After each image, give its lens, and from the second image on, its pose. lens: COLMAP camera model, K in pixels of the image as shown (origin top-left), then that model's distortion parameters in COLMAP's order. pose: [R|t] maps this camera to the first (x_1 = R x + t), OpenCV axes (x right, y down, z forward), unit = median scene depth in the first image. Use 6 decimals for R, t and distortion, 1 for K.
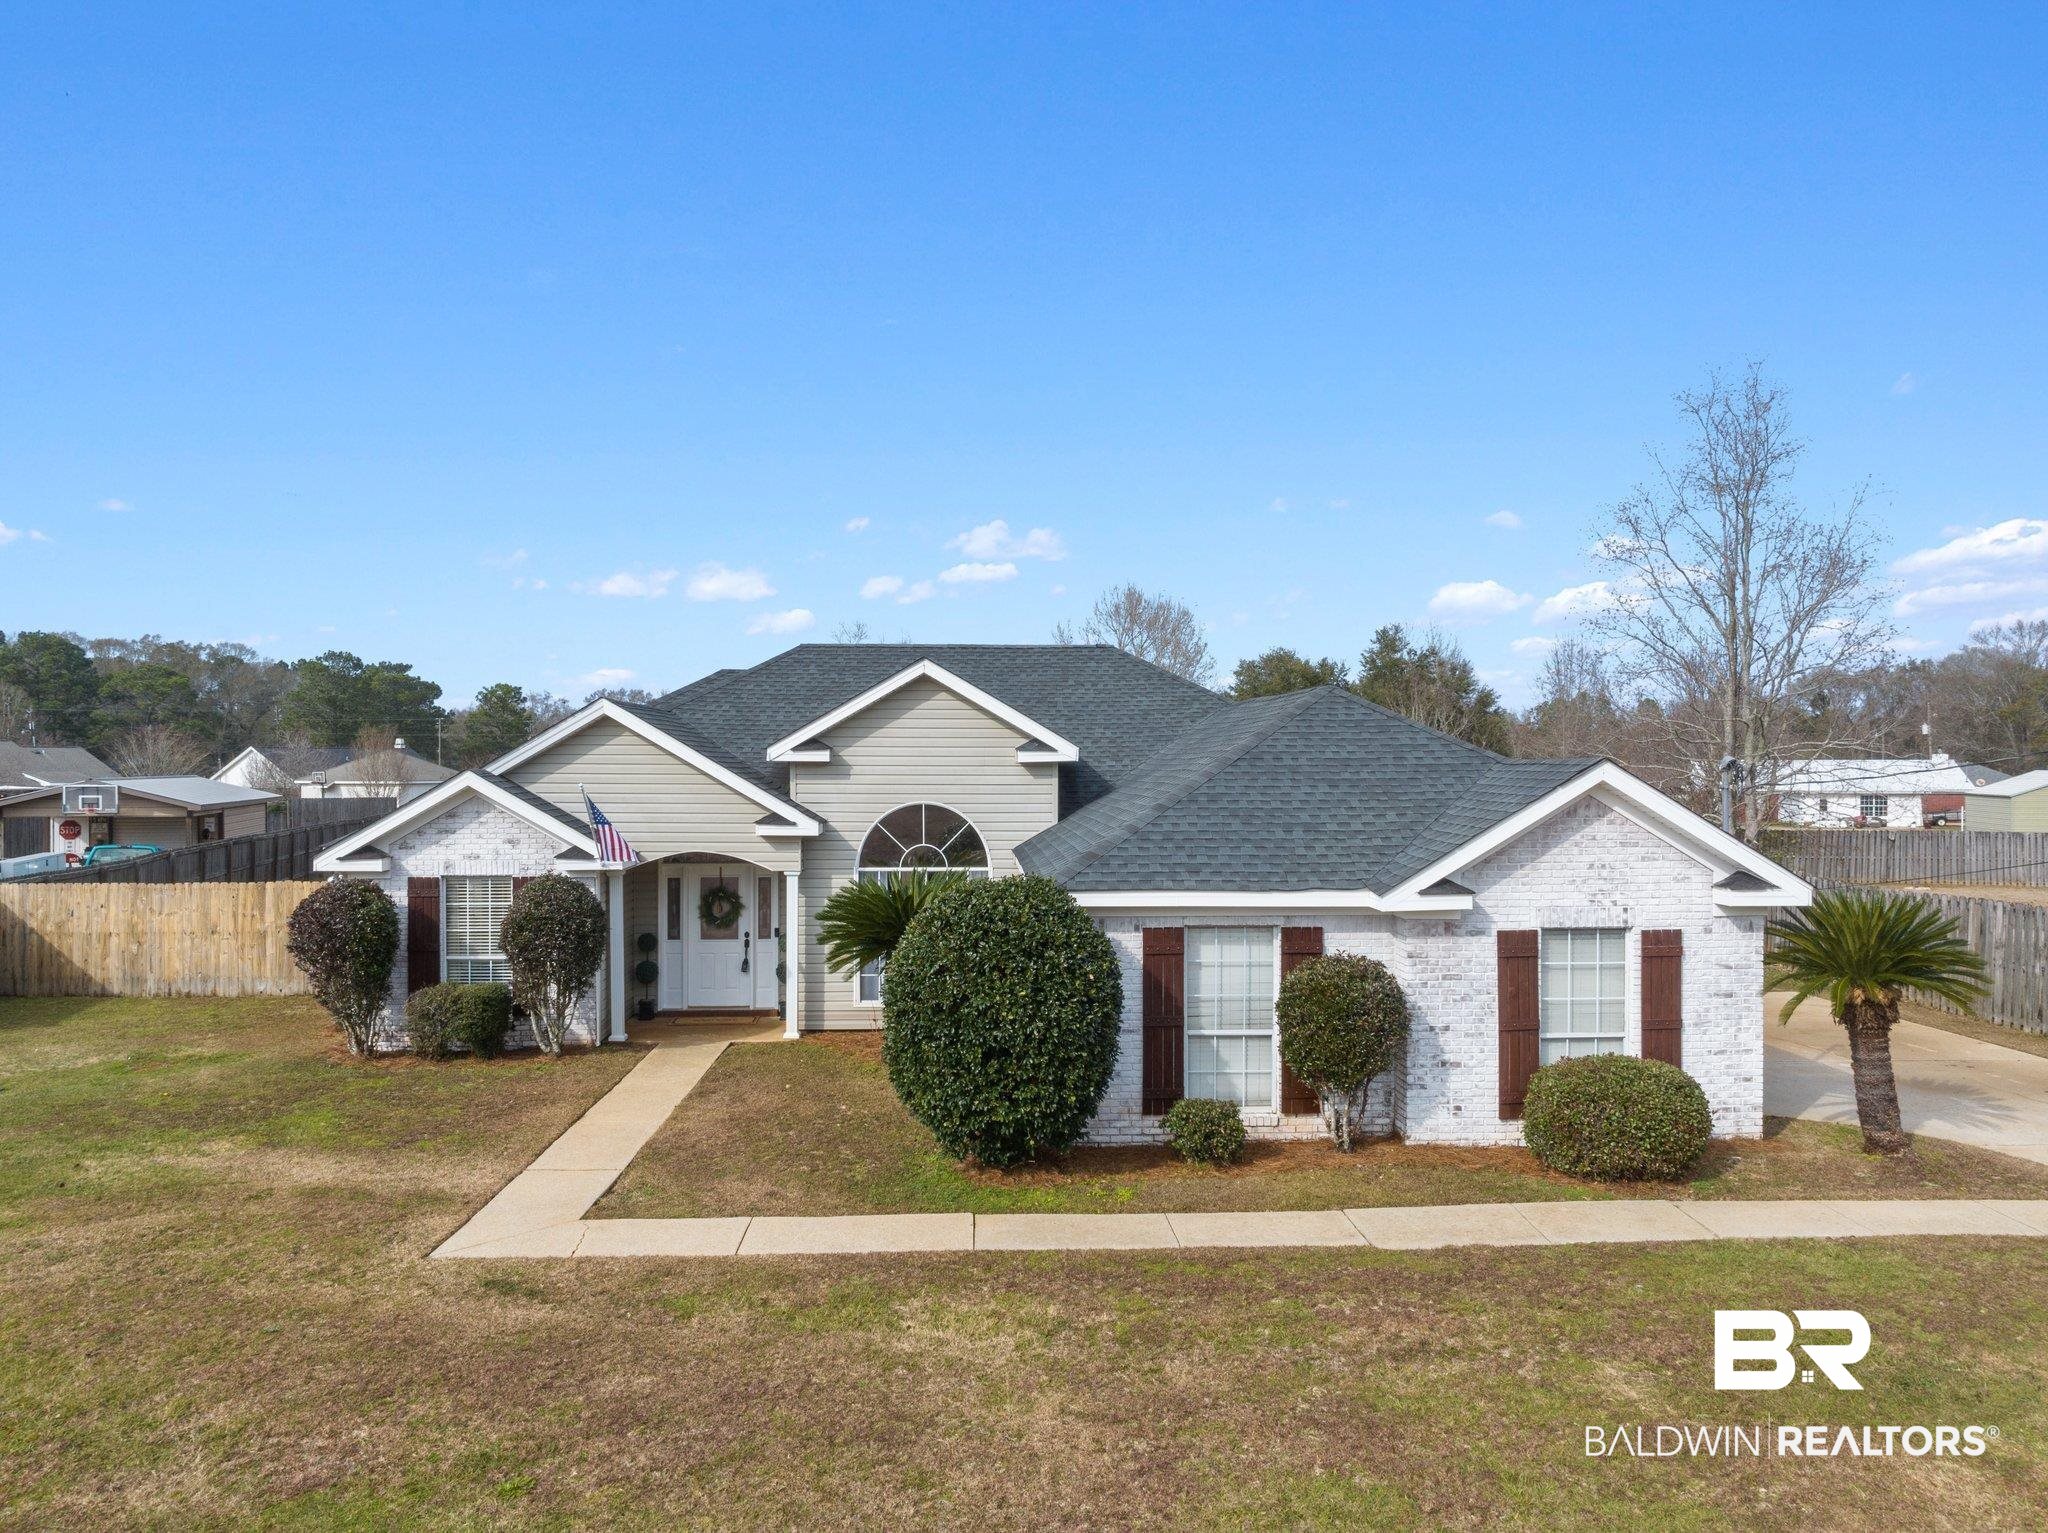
lens RADIAL K [[1426.9, 0, 1024.0], [0, 1426.9, 766.5], [0, 0, 1]] dist [-0.040627, 0.002268]
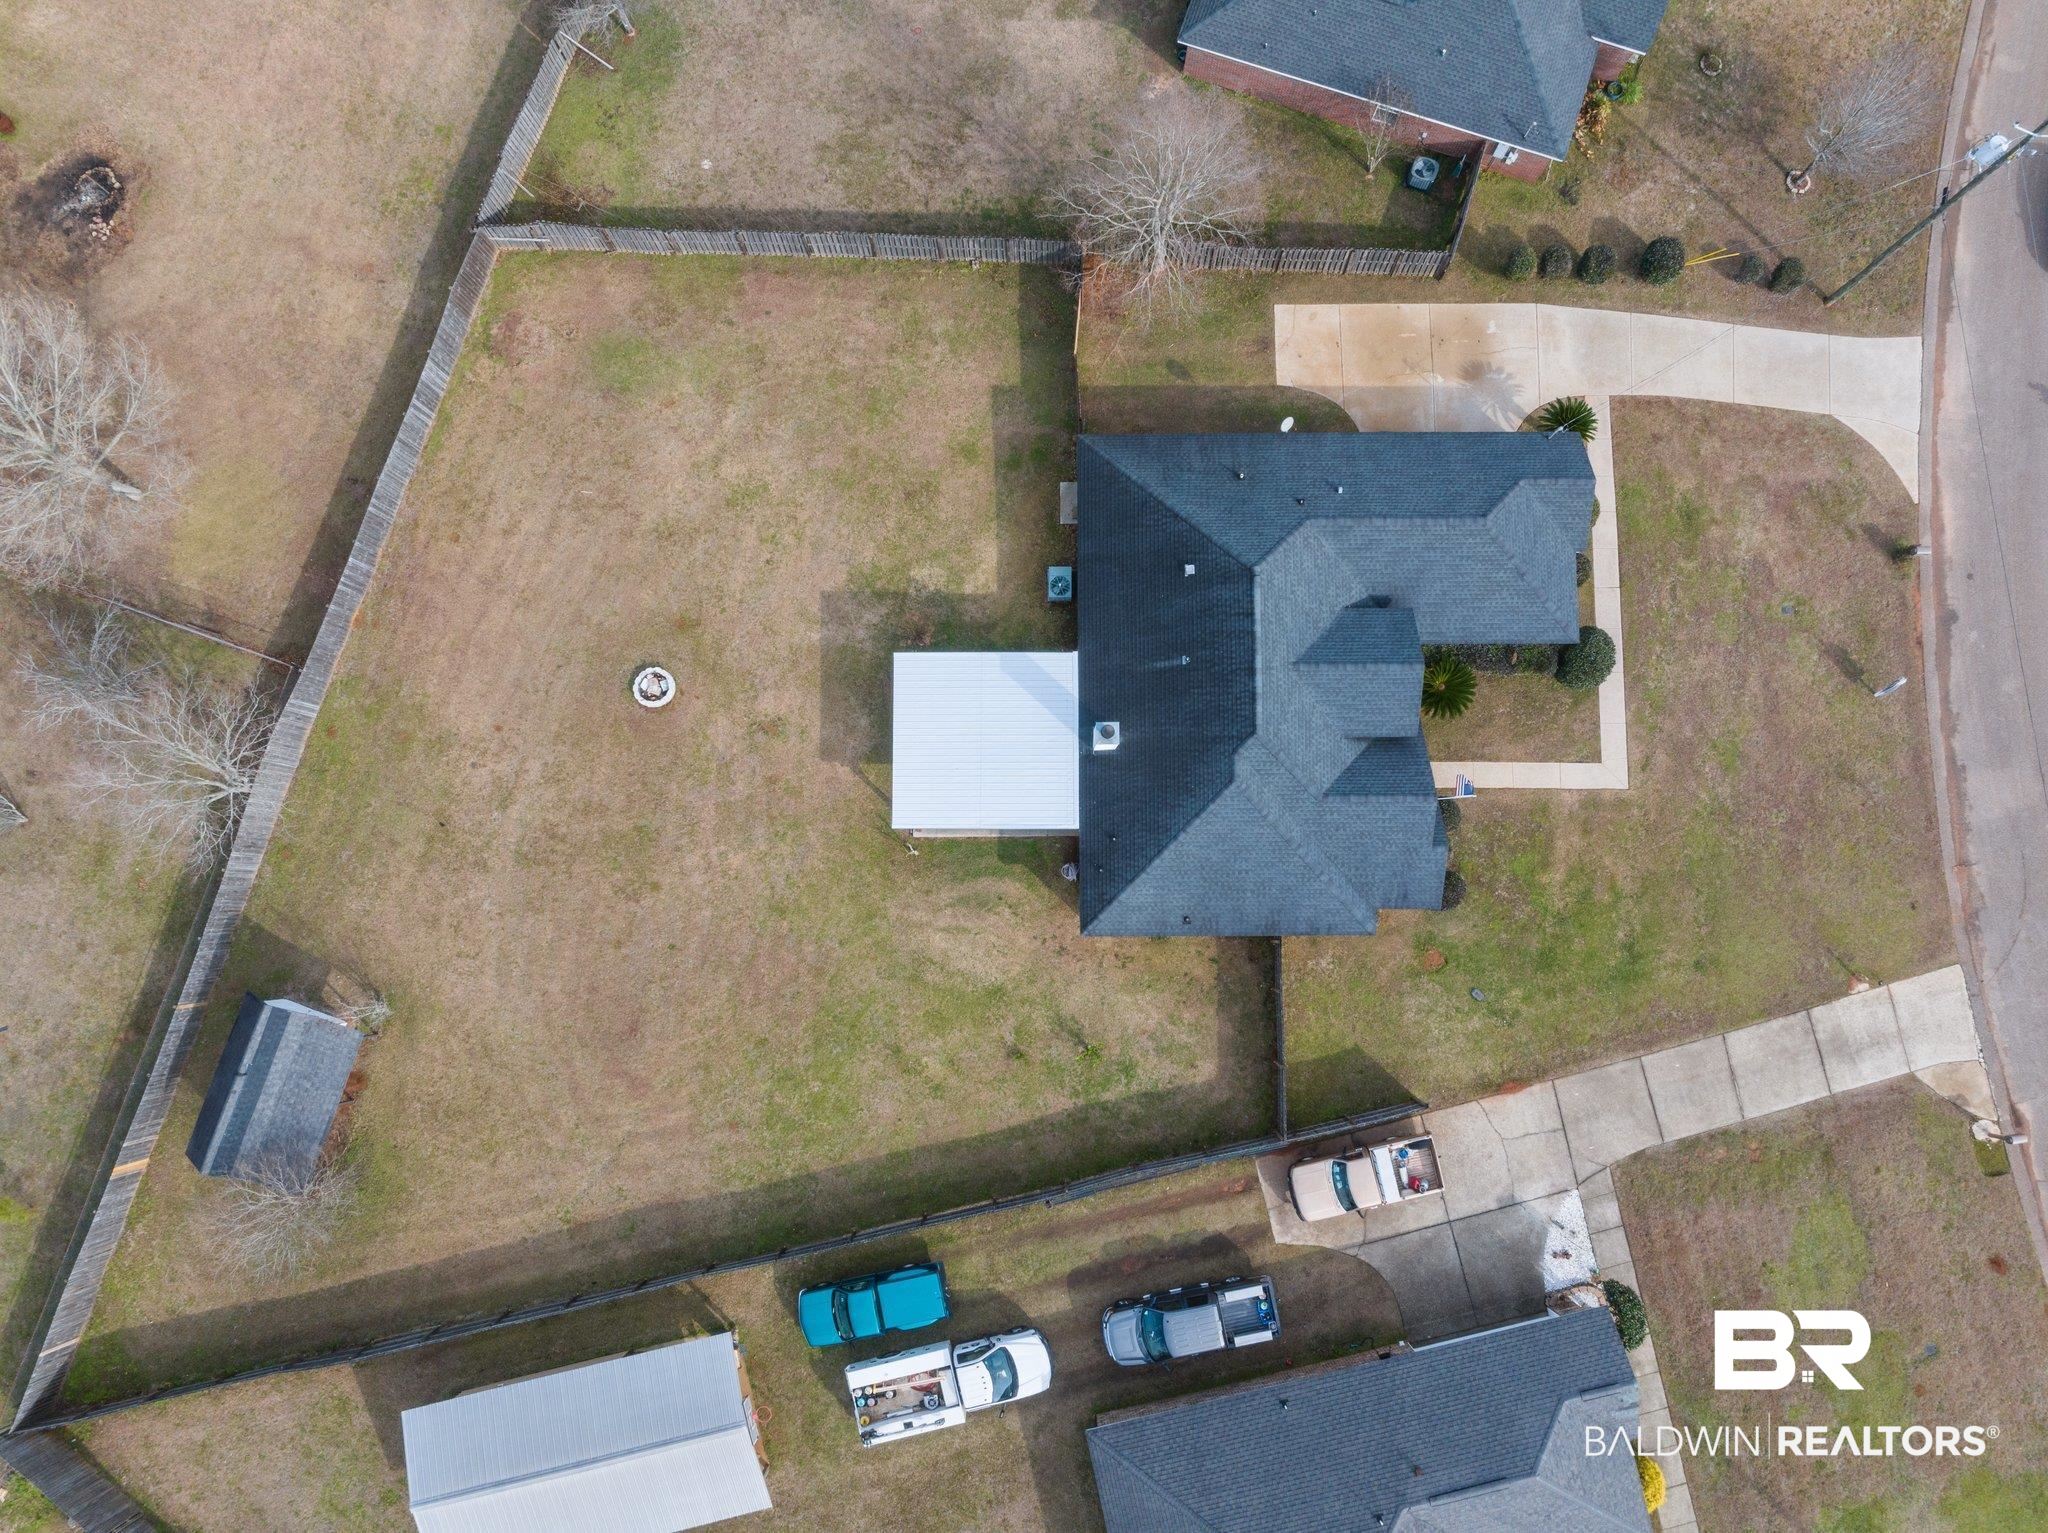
lens RADIAL K [[1424.9, 0, 1024.0], [0, 1424.9, 766.5], [0, 0, 1]] dist [-0.007861, -0.048204]
pose [[0.033774, -0.994384, 0.100294, -0.707600], [-0.002722, 0.100259, 0.994958, -3.446033], [-0.999426, -0.033876, 0.000679, 2.384255]]
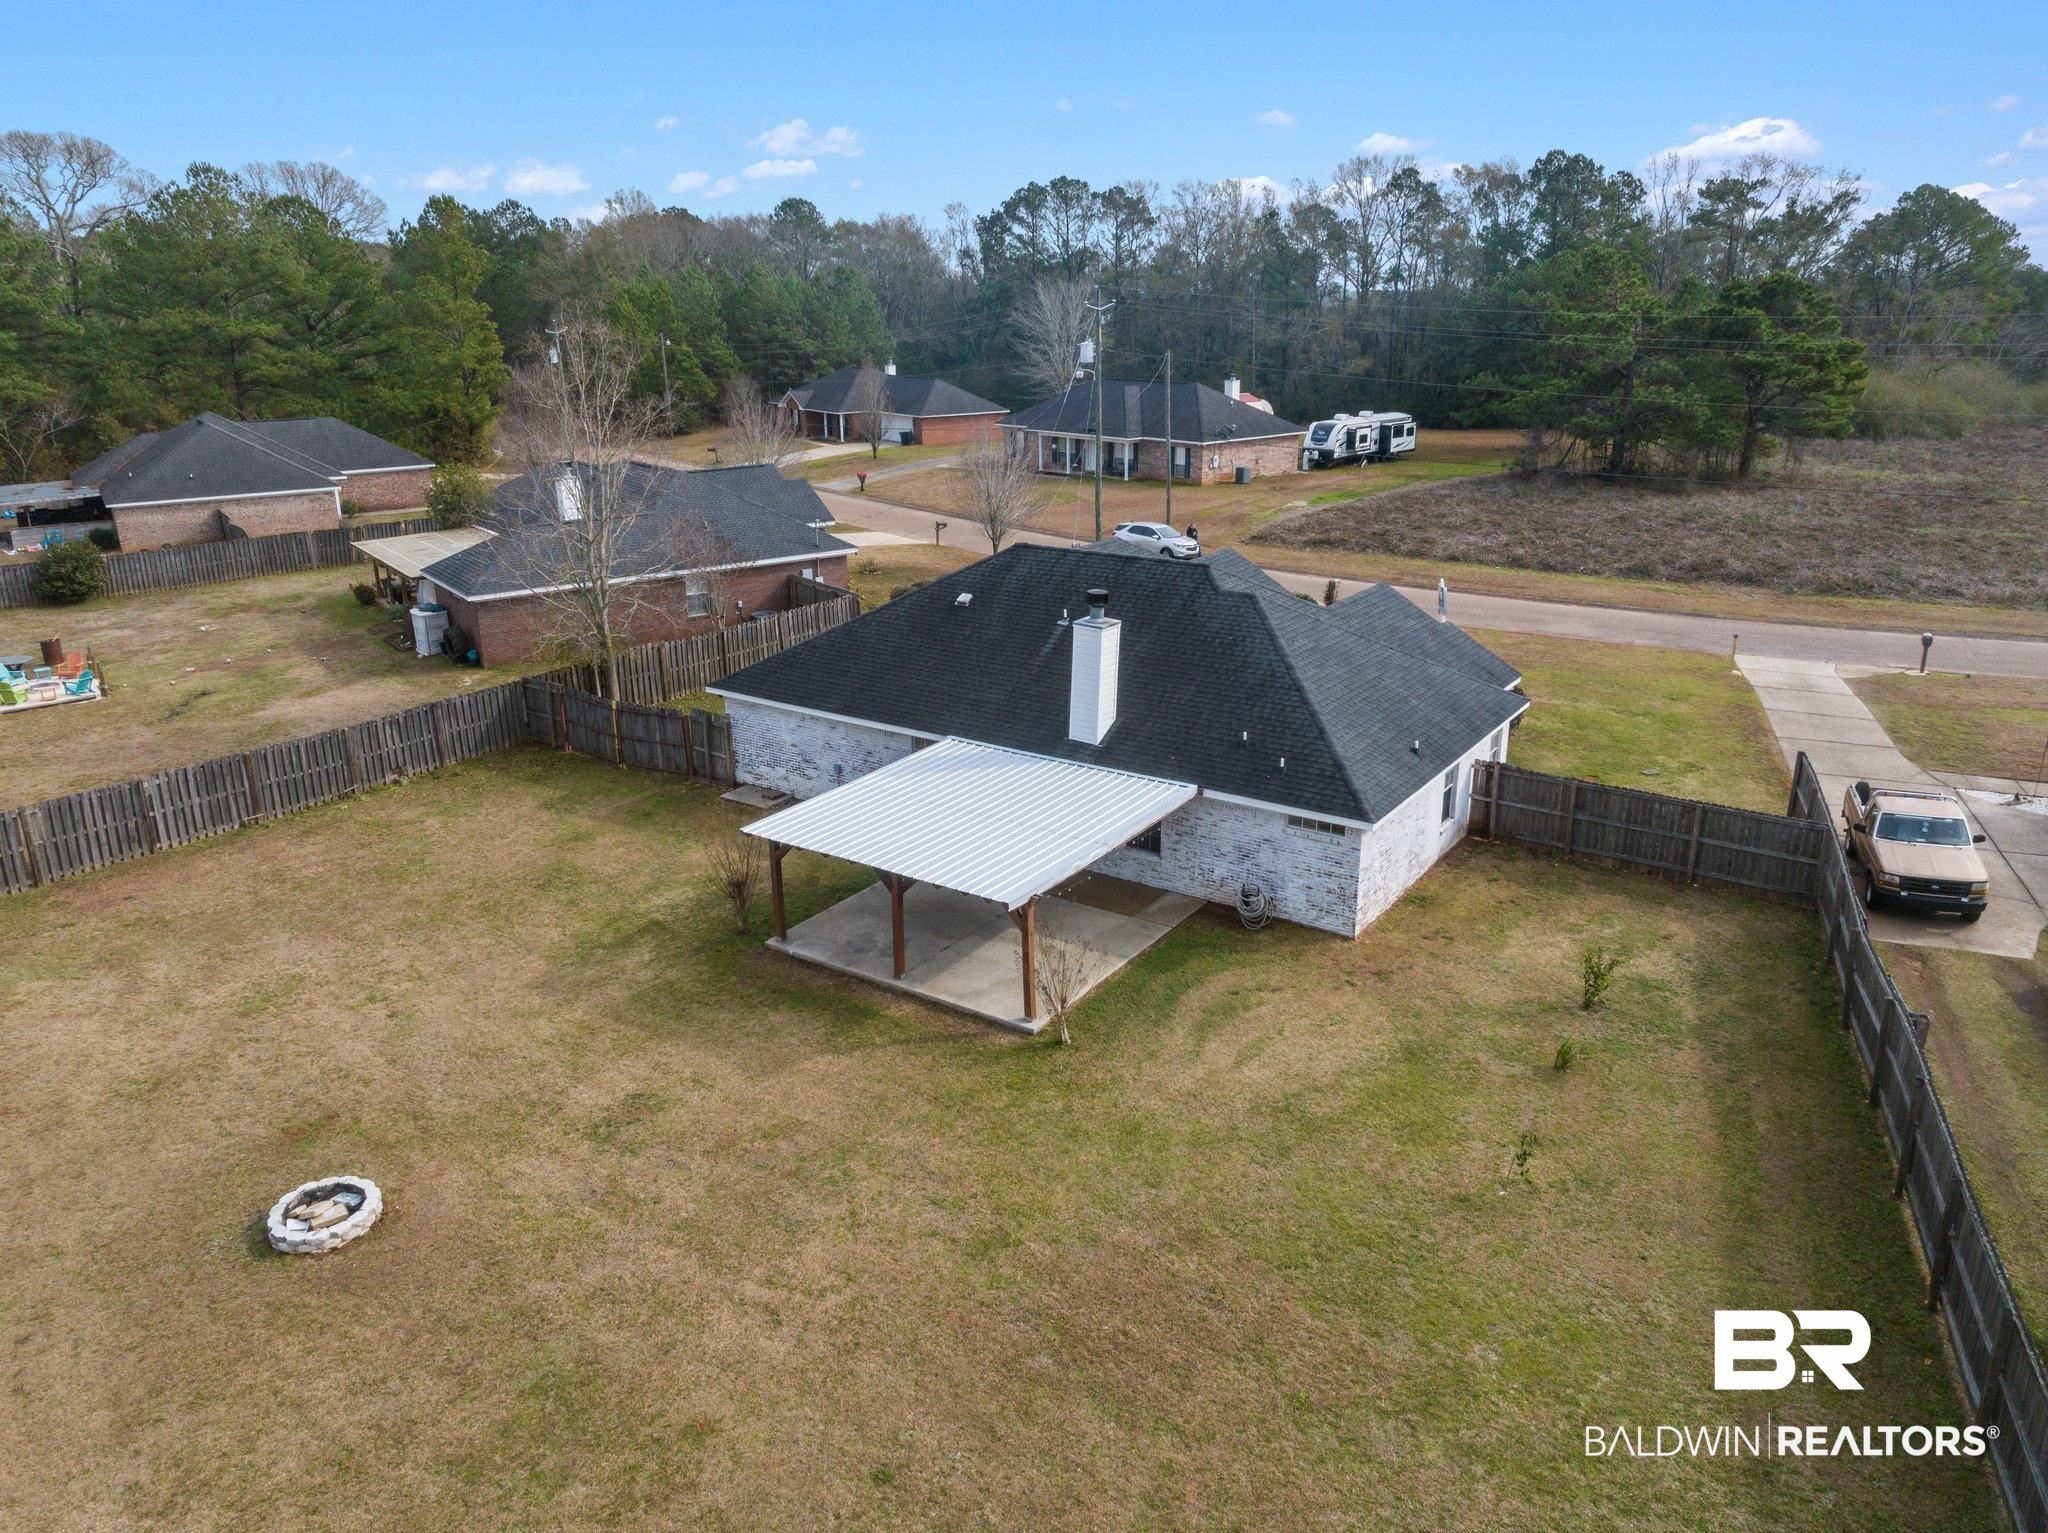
lens RADIAL K [[1424.9, 0, 1024.0], [0, 1424.9, 766.5], [0, 0, 1]] dist [-0.007861, -0.048204]
pose [[-0.802549, -0.194796, 0.563888, -1.444577], [-0.014660, 0.951345, 0.307780, -0.570291], [-0.596406, 0.238742, -0.766357, 3.947739]]
